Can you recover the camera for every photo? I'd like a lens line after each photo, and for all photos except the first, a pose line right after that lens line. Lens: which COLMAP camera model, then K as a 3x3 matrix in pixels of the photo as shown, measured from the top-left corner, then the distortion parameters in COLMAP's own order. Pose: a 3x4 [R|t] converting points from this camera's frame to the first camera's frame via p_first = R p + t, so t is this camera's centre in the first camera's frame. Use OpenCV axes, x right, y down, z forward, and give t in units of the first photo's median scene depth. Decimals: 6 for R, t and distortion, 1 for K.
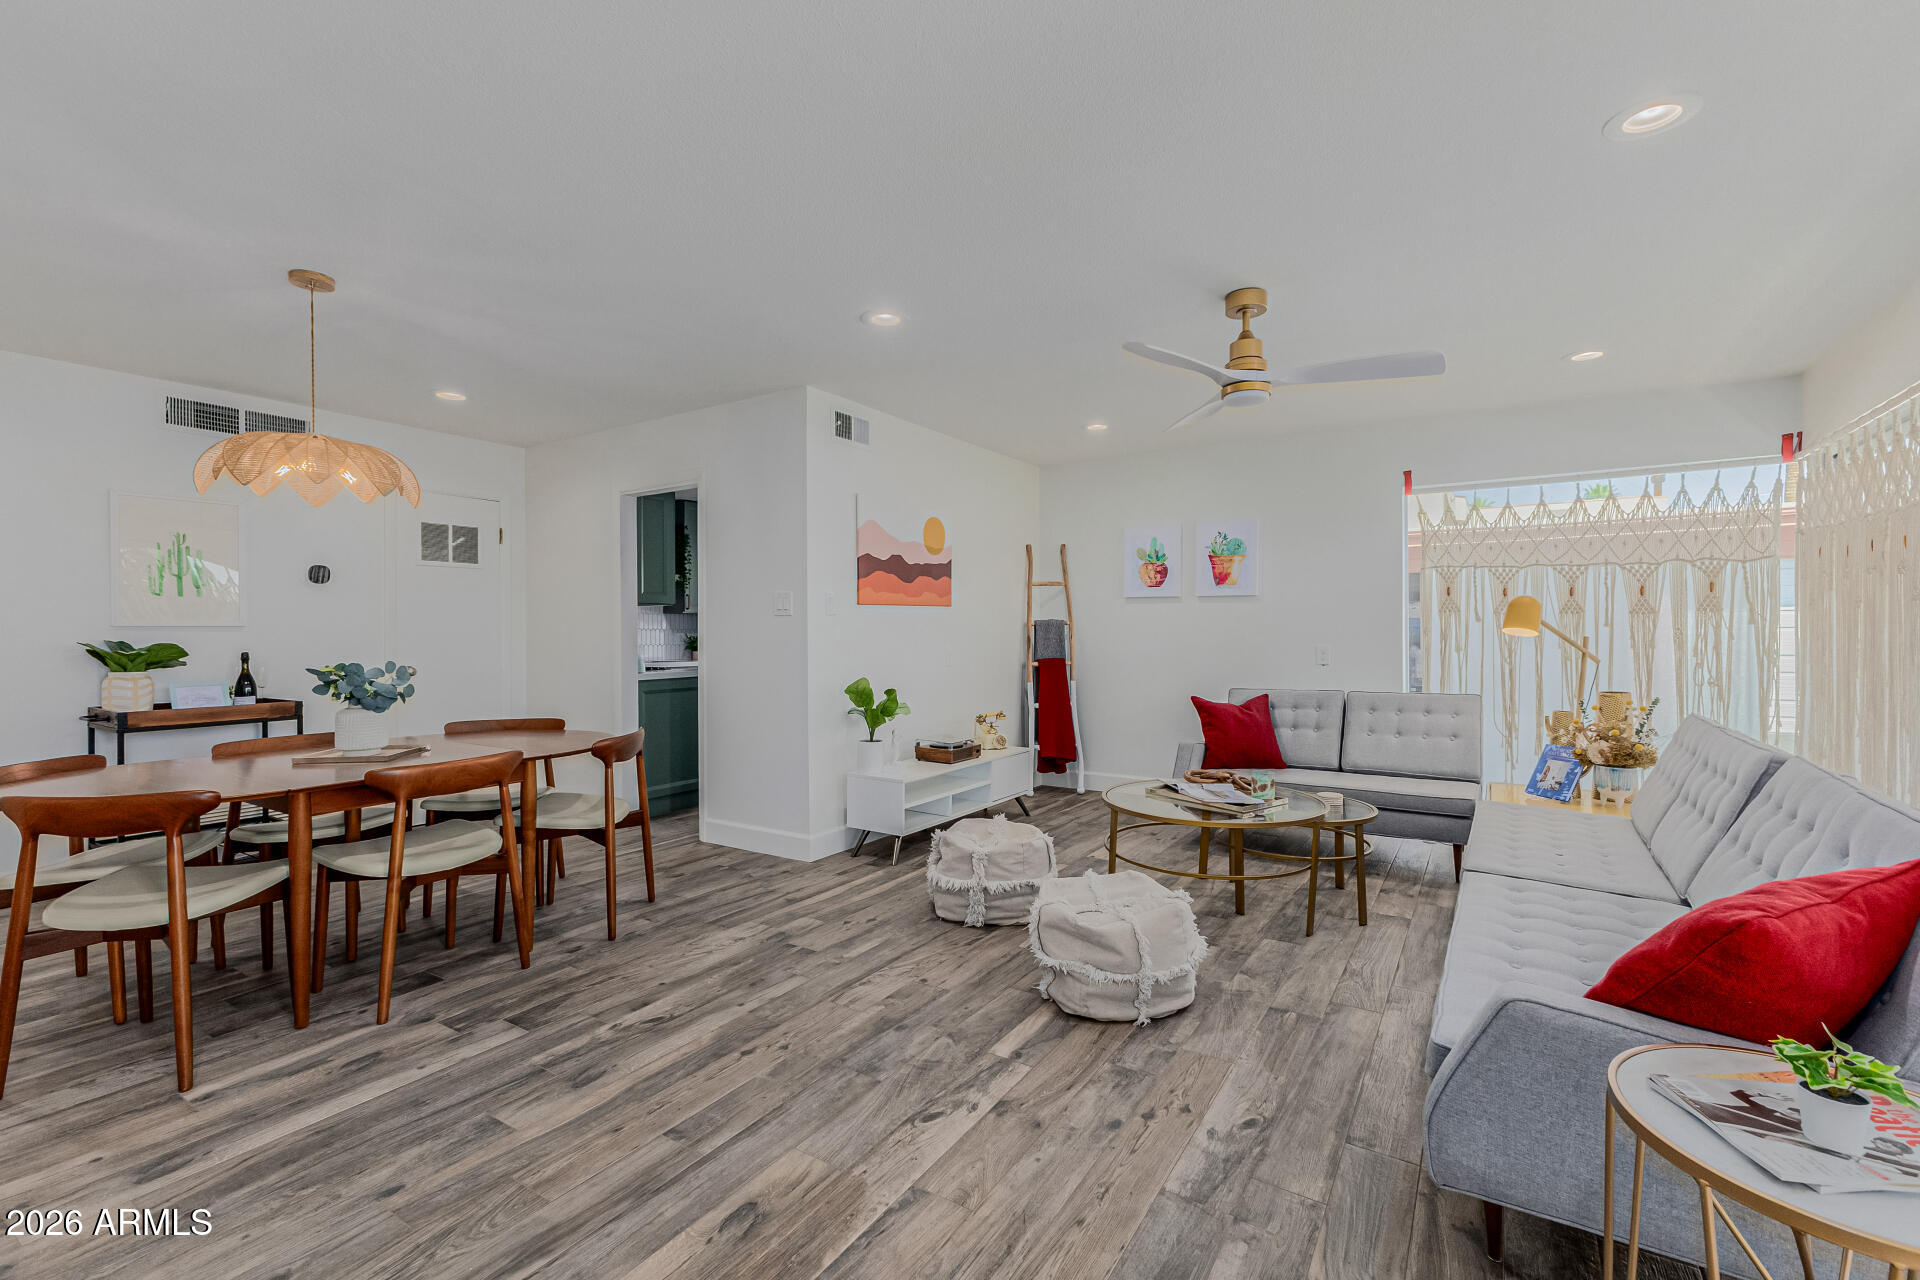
lens RADIAL K [[834.0, 0, 968.2], [0, 834.0, 637.1], [0, 0, 1]] dist [0.013771, -0.003524]
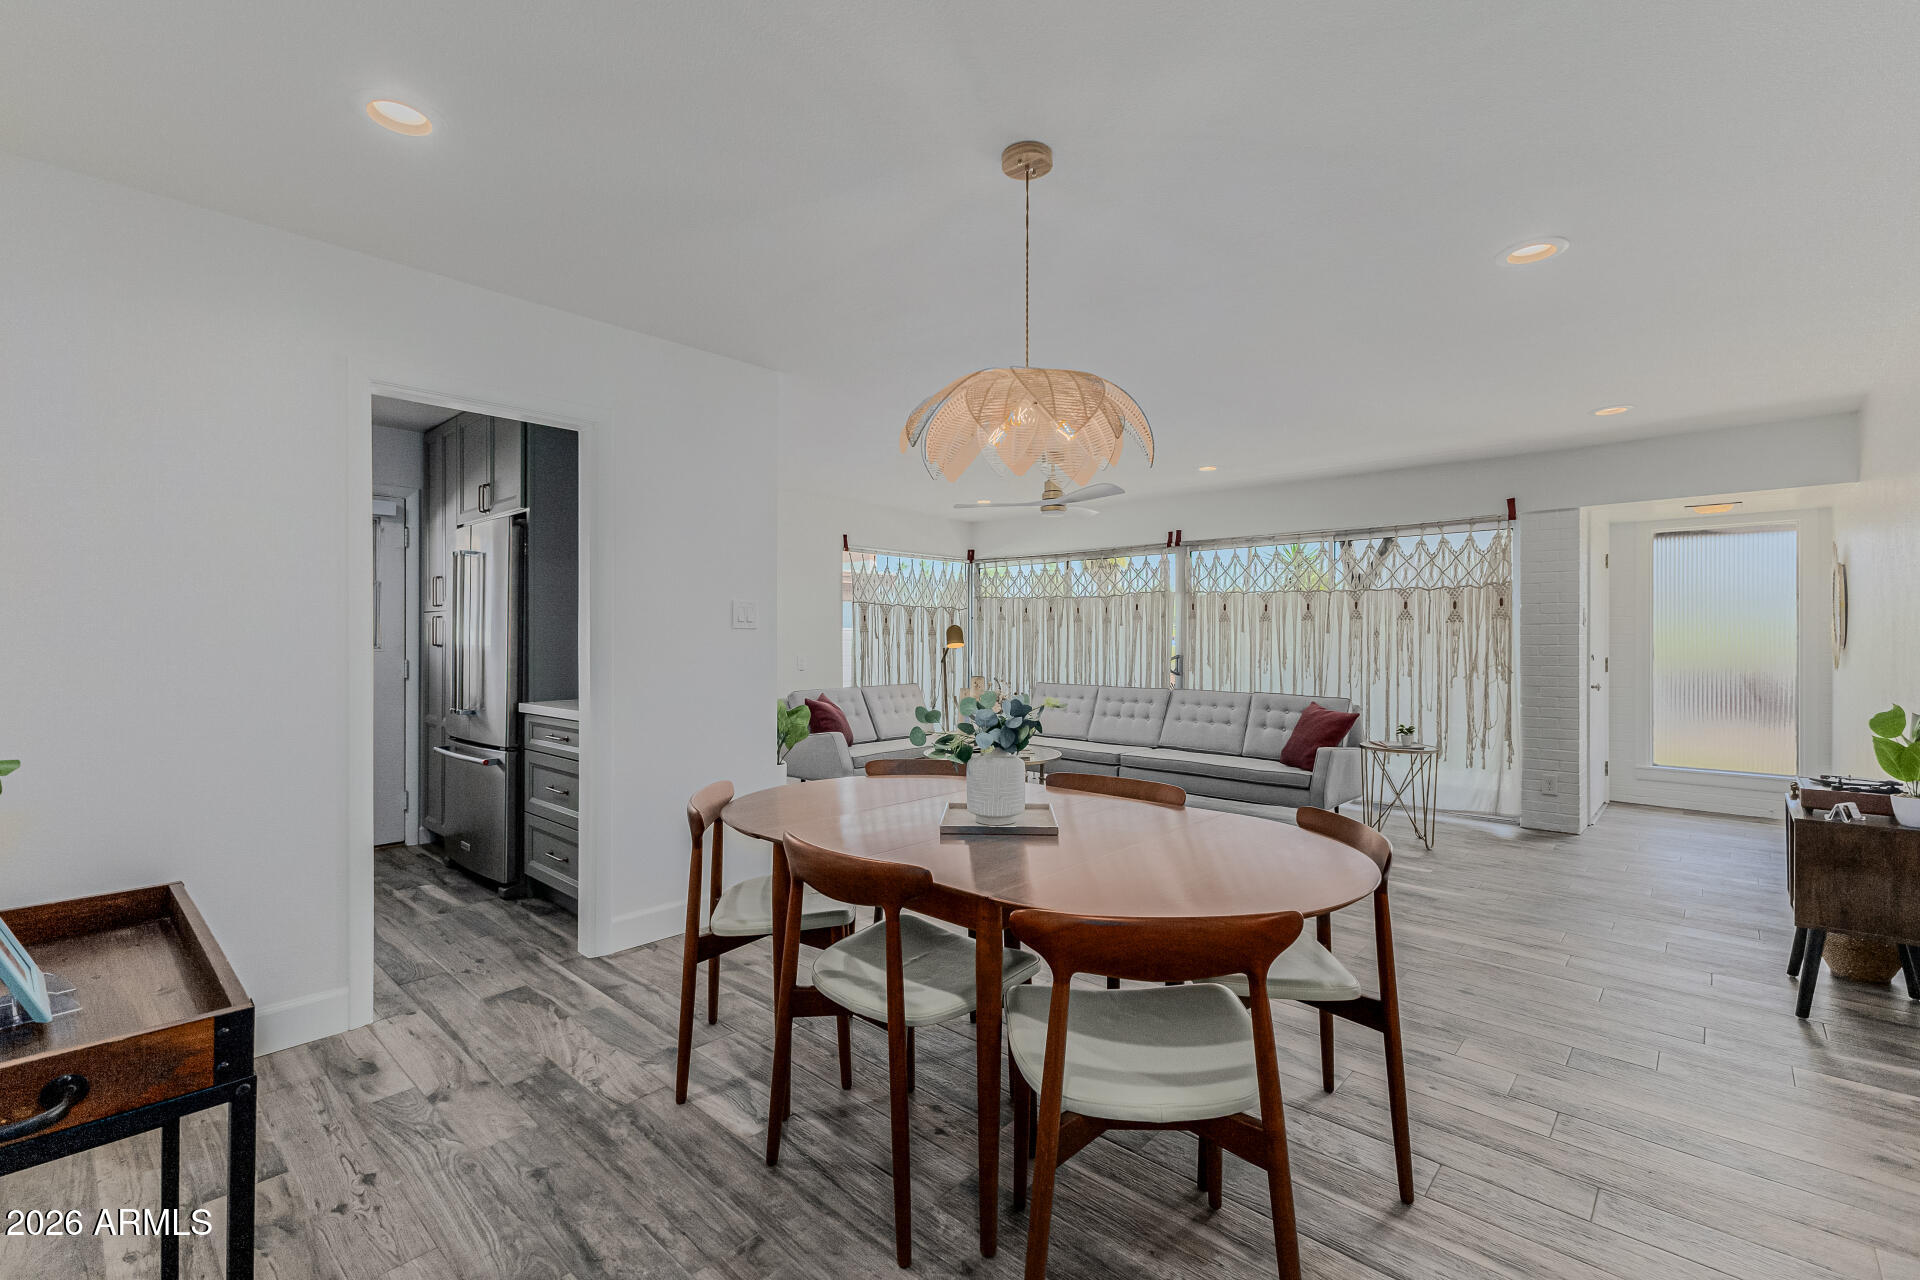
lens RADIAL K [[834.0, 0, 968.4], [0, 834.0, 644.3], [0, 0, 1]] dist [0.013771, -0.003524]
pose [[0.163170, -0.002897, 0.986594, -1.038201], [0.004487, 0.999988, 0.002194, -0.011914], [-0.986588, 0.004069, 0.163180, 0.652516]]
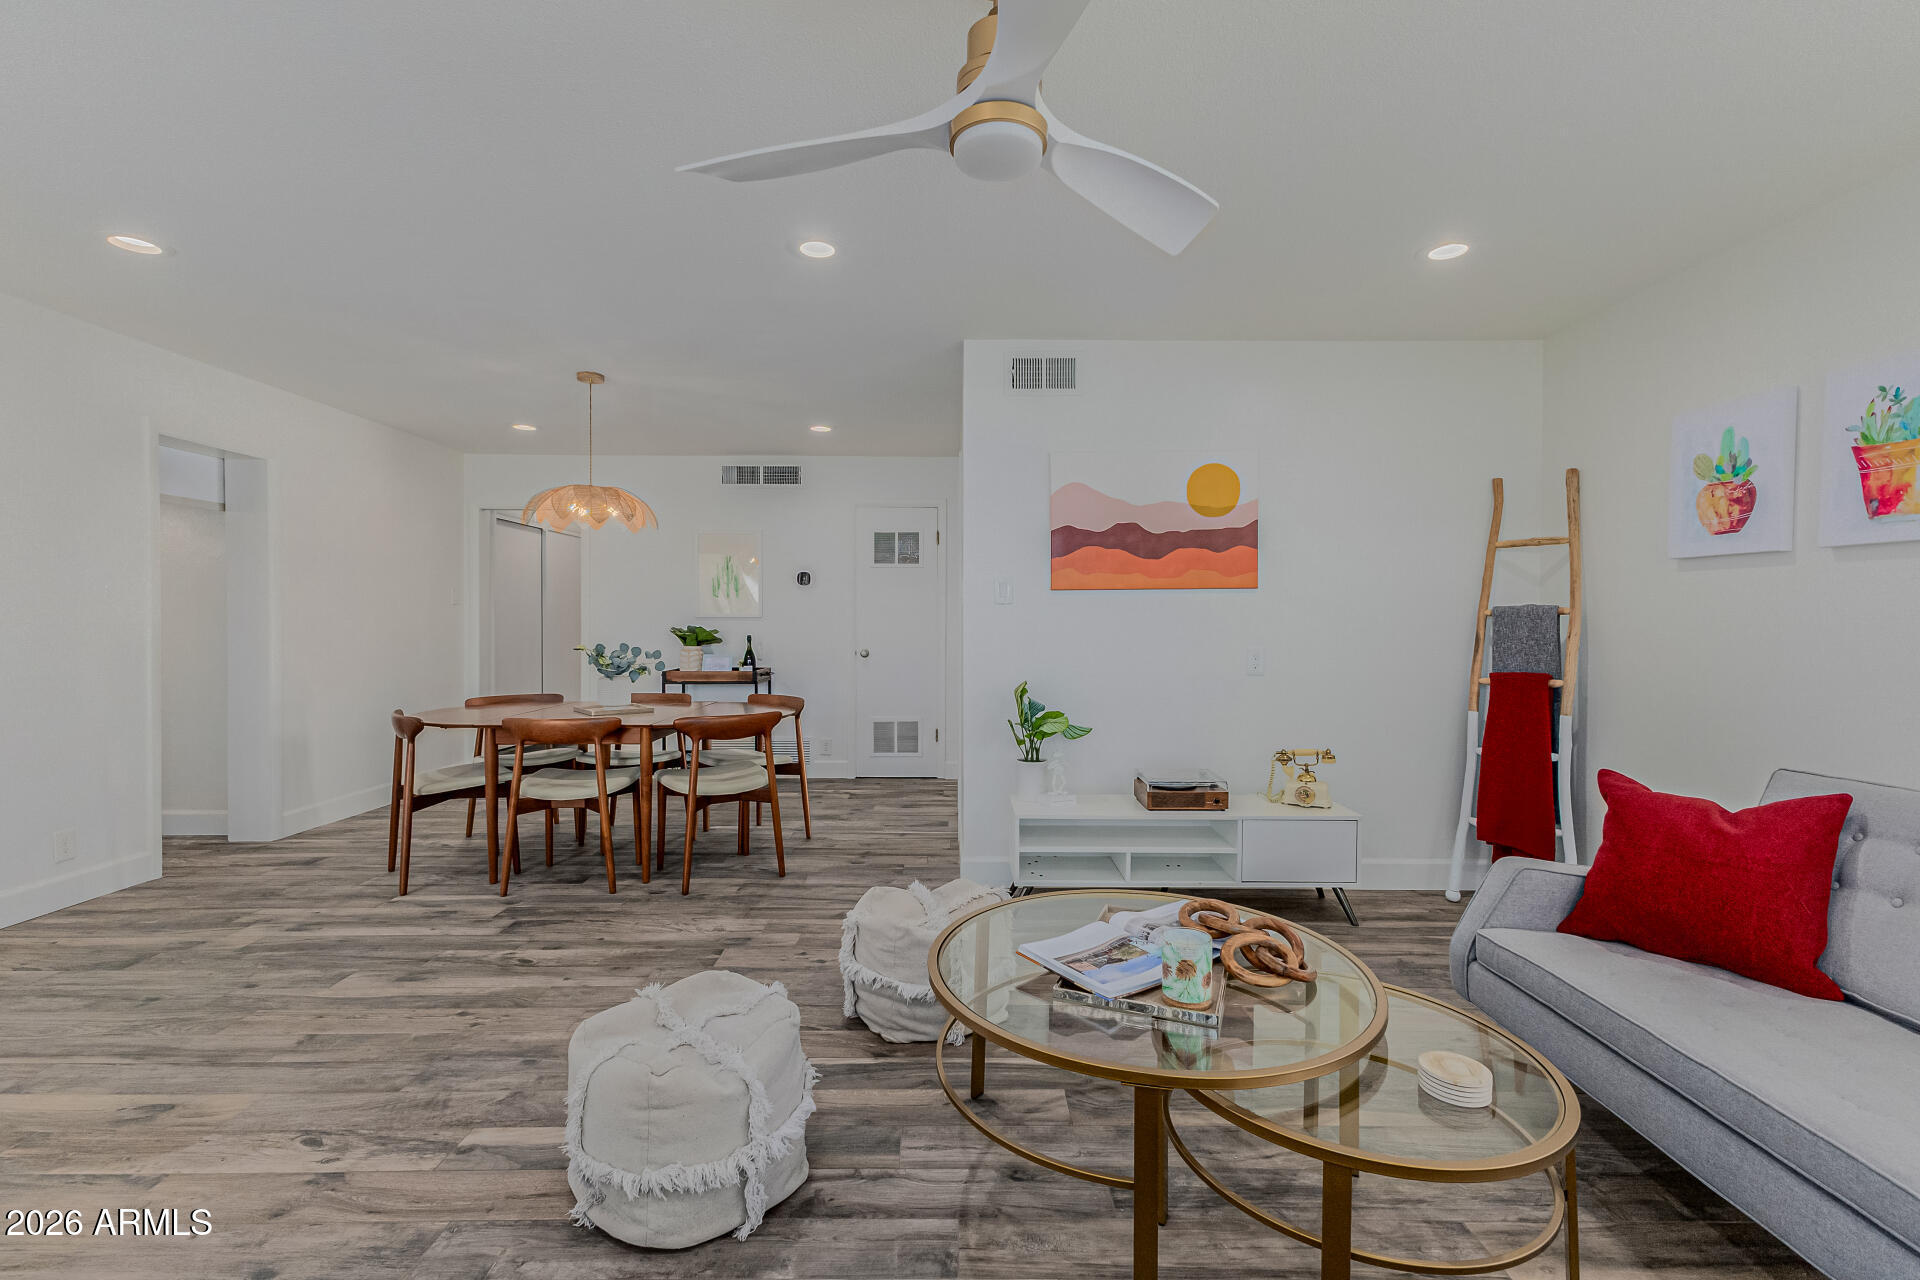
lens RADIAL K [[834.0, 0, 949.9], [0, 834.0, 634.5], [0, 0, 1]] dist [0.013771, -0.003524]
pose [[0.538760, 0.018146, -0.842264, 0.533351], [-0.010588, 0.999835, 0.014768, -0.007464], [0.842393, 0.000961, 0.538863, 0.518830]]
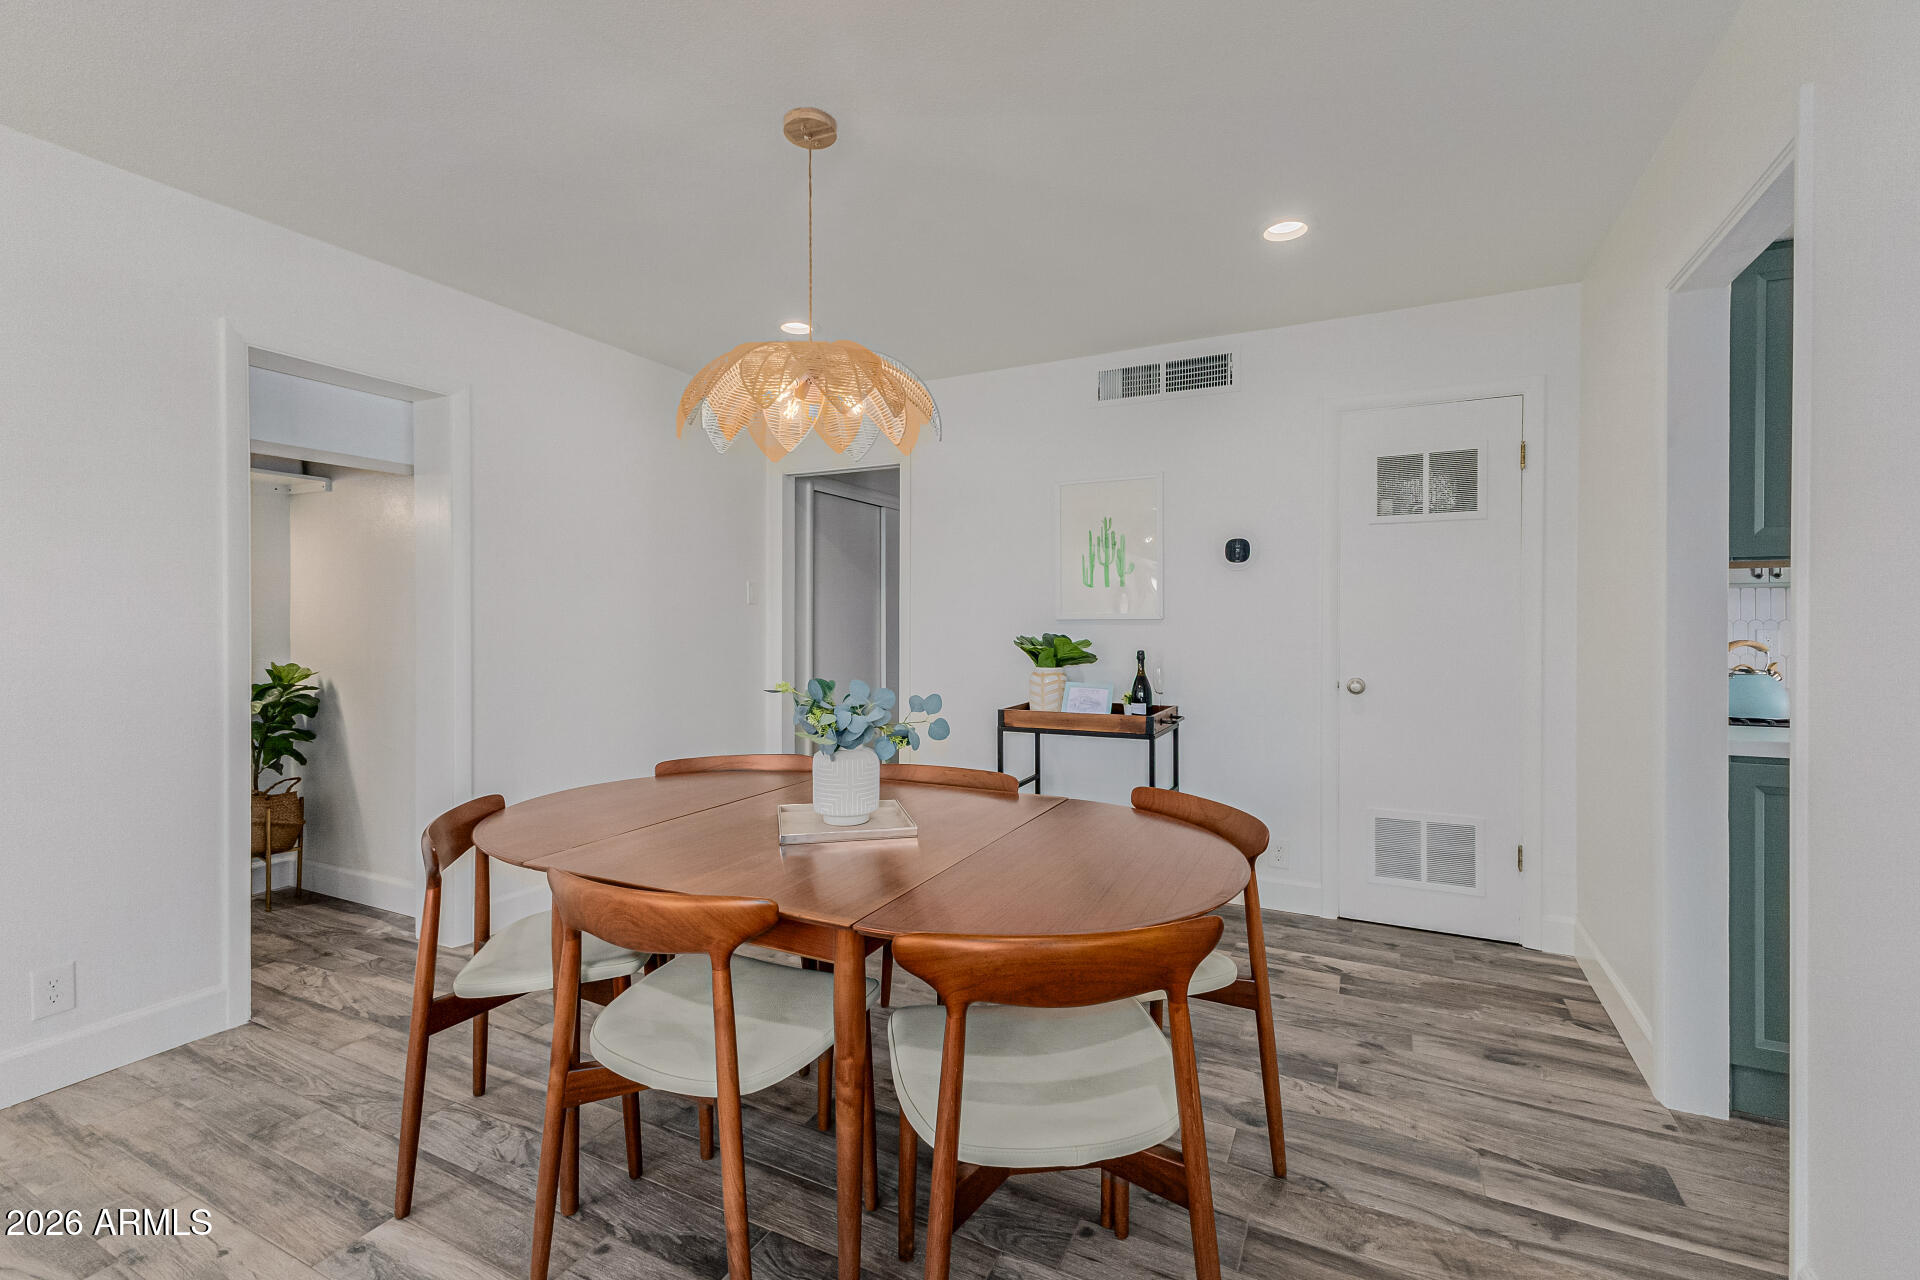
lens RADIAL K [[834.0, 0, 956.4], [0, 834.0, 624.3], [0, 0, 1]] dist [0.013771, -0.003524]
pose [[0.102318, 0.008476, -0.994716, -0.049044], [-0.006011, 0.999951, 0.007902, -0.013367], [0.994734, 0.005171, 0.102363, 0.732266]]
